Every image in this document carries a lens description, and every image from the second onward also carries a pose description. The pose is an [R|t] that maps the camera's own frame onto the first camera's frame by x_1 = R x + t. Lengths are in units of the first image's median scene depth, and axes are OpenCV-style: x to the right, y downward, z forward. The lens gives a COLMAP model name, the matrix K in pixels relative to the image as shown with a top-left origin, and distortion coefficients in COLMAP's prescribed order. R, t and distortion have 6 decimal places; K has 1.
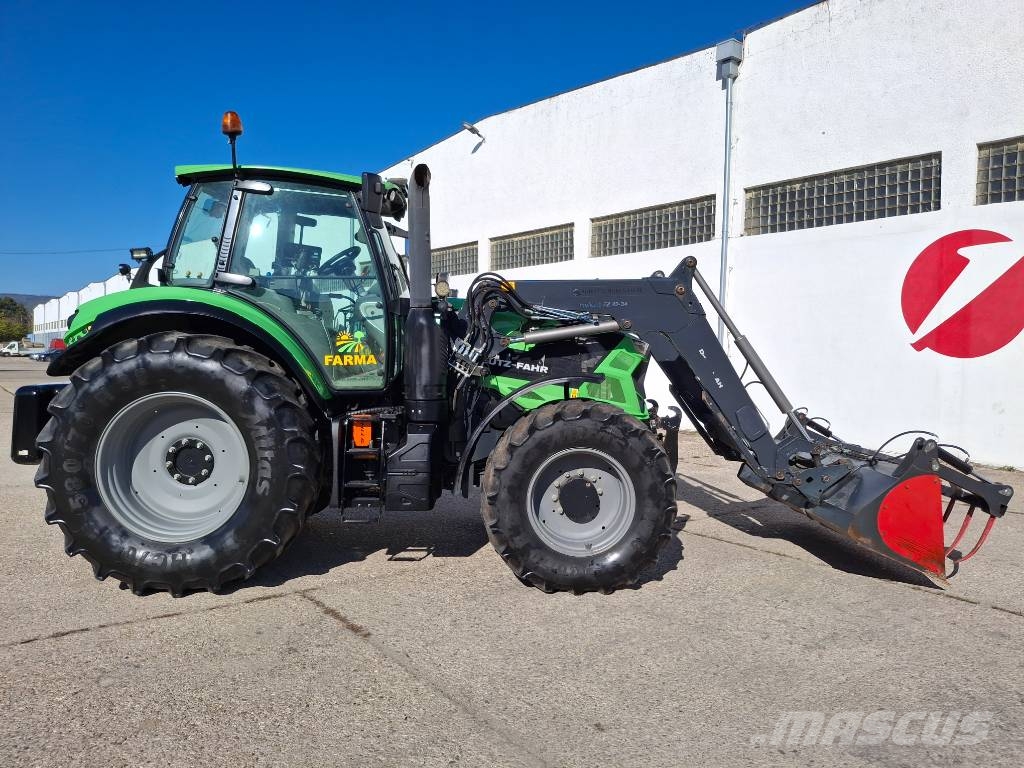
lens RADIAL K [[756.4, 0, 529.8], [0, 756.4, 377.8], [0, 0, 1]] dist [0.053789, -0.102606]
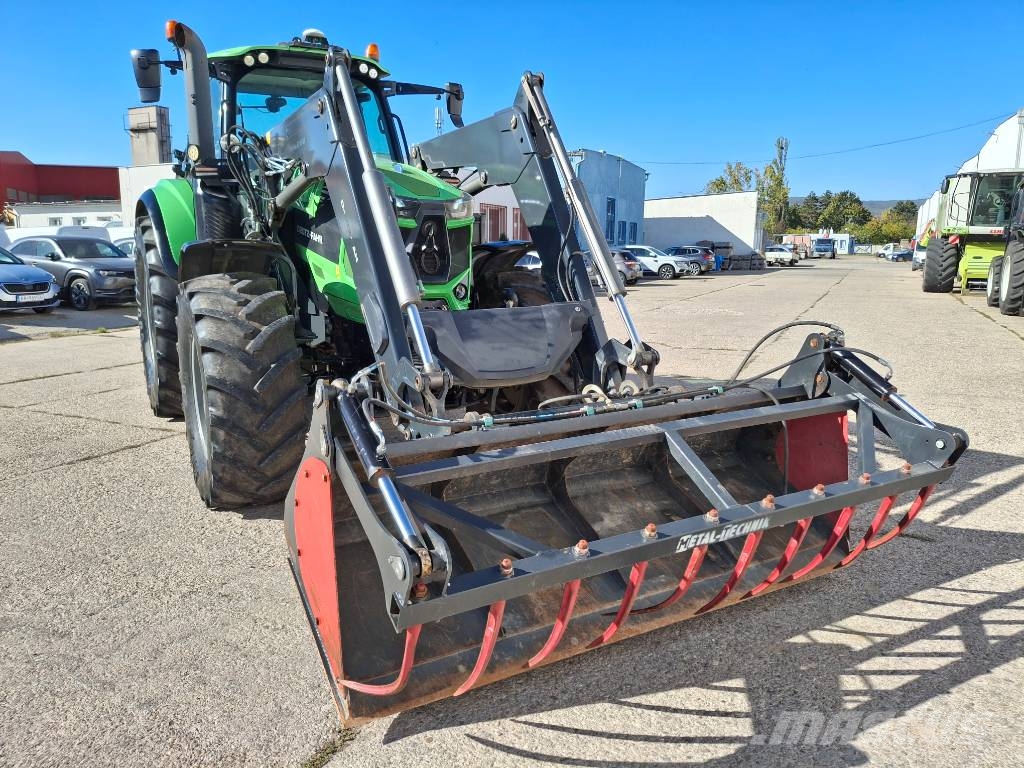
lens RADIAL K [[756.4, 0, 509.5], [0, 756.4, 391.1], [0, 0, 1]] dist [0.053789, -0.102606]
pose [[0.448978, 0.149812, -0.880895, 0.396045], [-0.021663, 0.987380, 0.156880, 0.007829], [0.893280, -0.051353, 0.446557, 0.380543]]
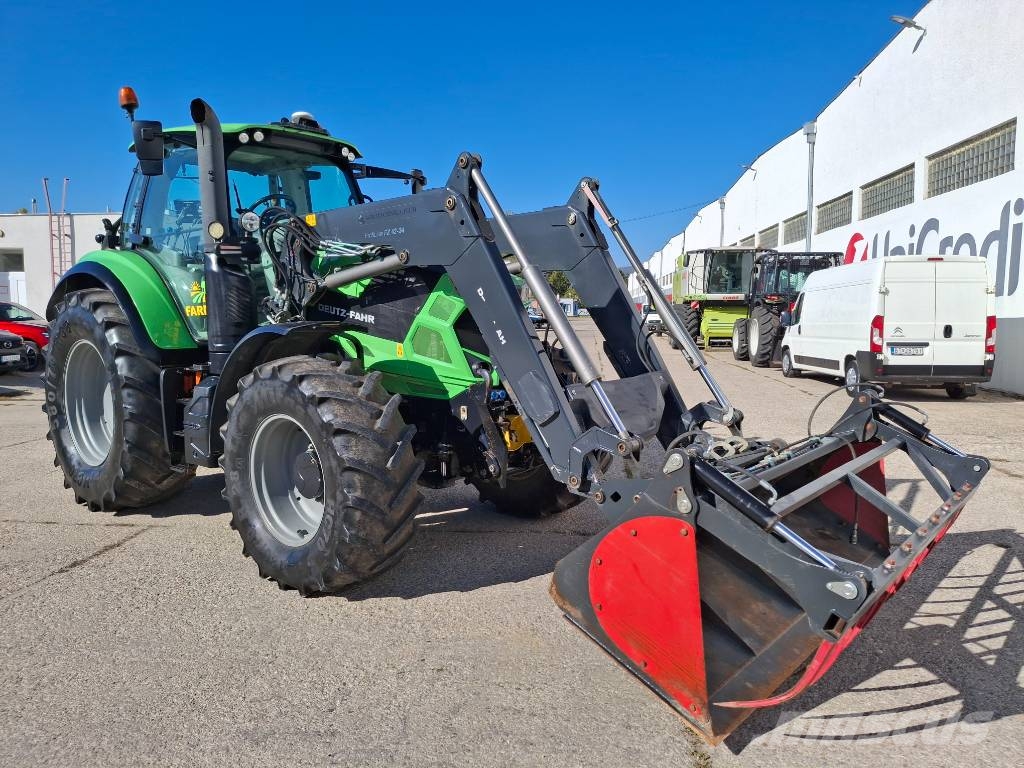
lens RADIAL K [[756.4, 0, 520.3], [0, 756.4, 388.6], [0, 0, 1]] dist [0.053789, -0.102606]
pose [[0.729145, 0.053584, -0.682259, 0.331747], [-0.007911, 0.997523, 0.069889, 0.002573], [0.684314, -0.045562, 0.727763, 0.237342]]
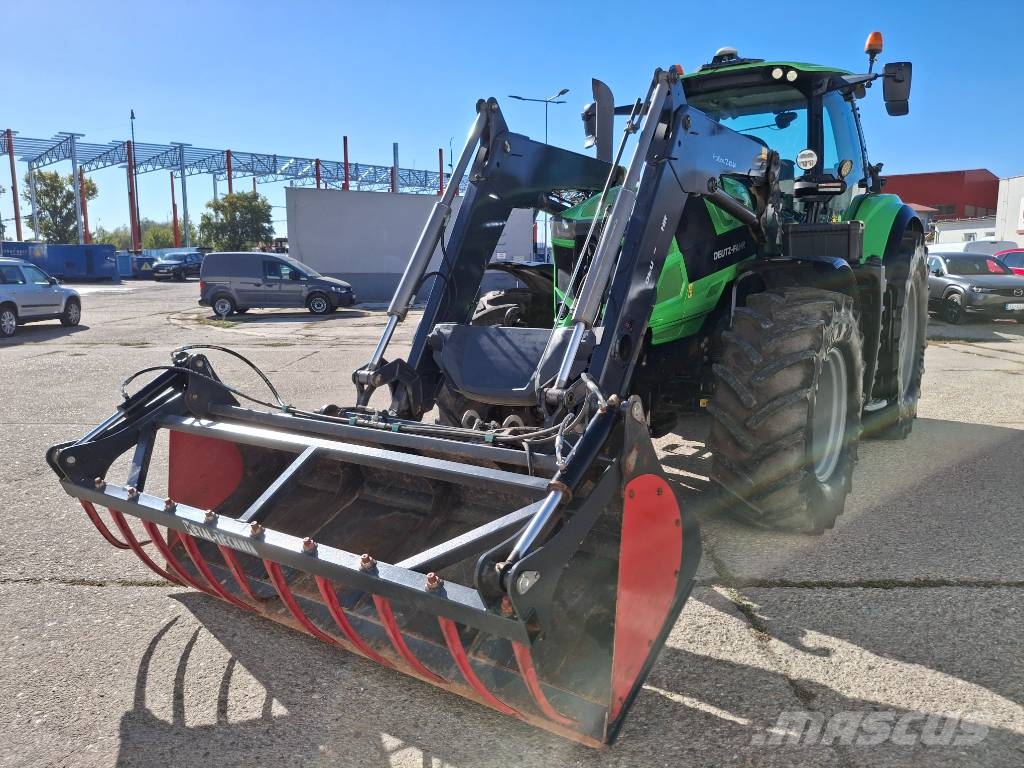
lens RADIAL K [[756.4, 0, 504.9], [0, 756.4, 376.4], [0, 0, 1]] dist [0.053789, -0.102606]
pose [[-0.623961, 0.100313, -0.774990, 0.364223], [-0.027717, 0.988262, 0.150234, -0.003028], [0.780963, 0.115221, -0.613857, 0.685405]]
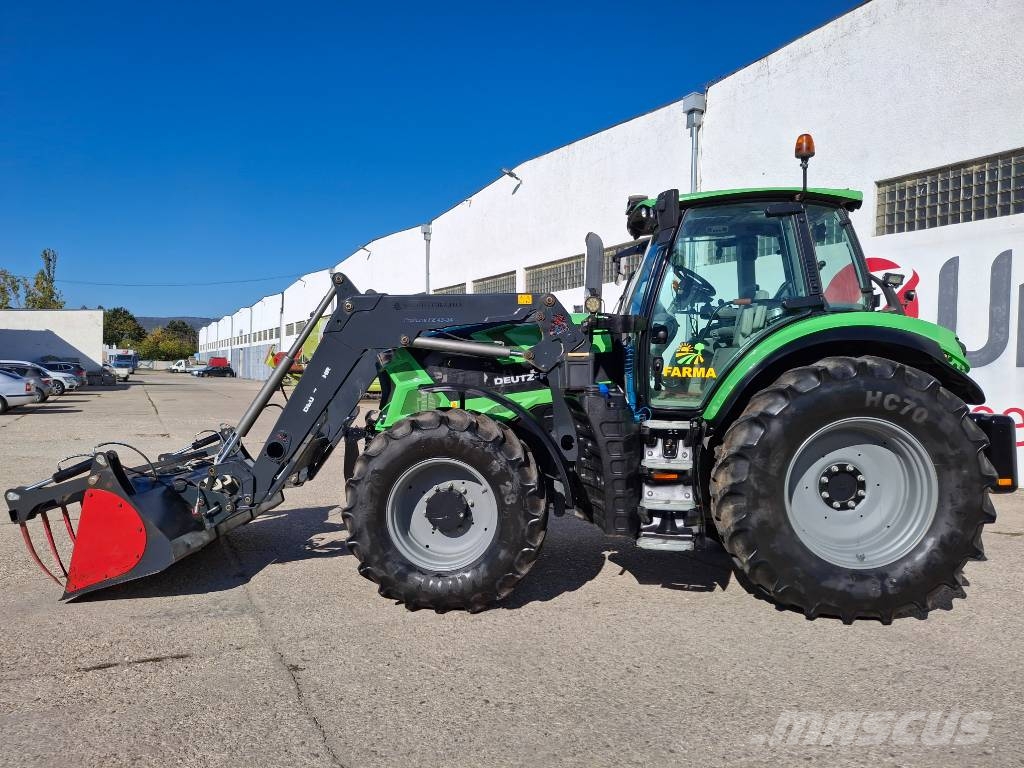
lens RADIAL K [[756.4, 0, 503.0], [0, 756.4, 380.7], [0, 0, 1]] dist [0.053789, -0.102606]
pose [[0.977459, -0.003753, -0.211091, 0.271477], [0.000908, 0.999907, -0.013574, 0.001549], [0.211123, 0.013076, 0.977372, -0.206691]]
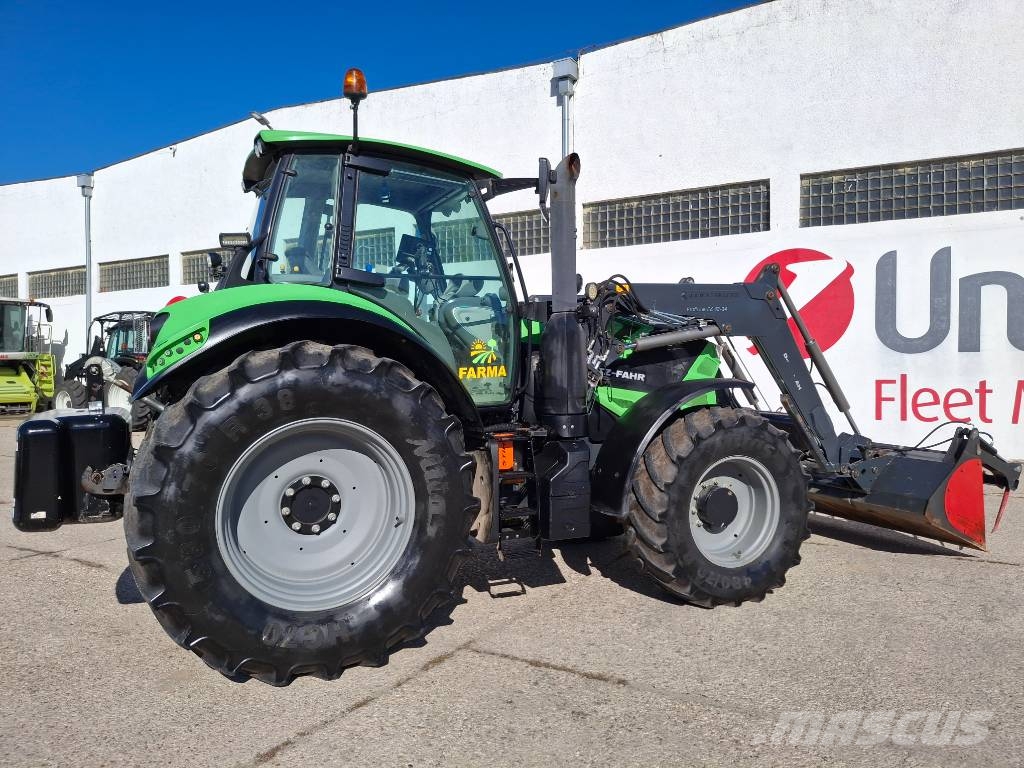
lens RADIAL K [[756.4, 0, 529.8], [0, 756.4, 381.4], [0, 0, 1]] dist [0.053789, -0.102606]
pose [[0.928373, -0.030079, 0.370429, -0.219531], [0.033591, 0.999431, -0.003034, -0.003663], [-0.370127, 0.015260, 0.928856, 0.075778]]
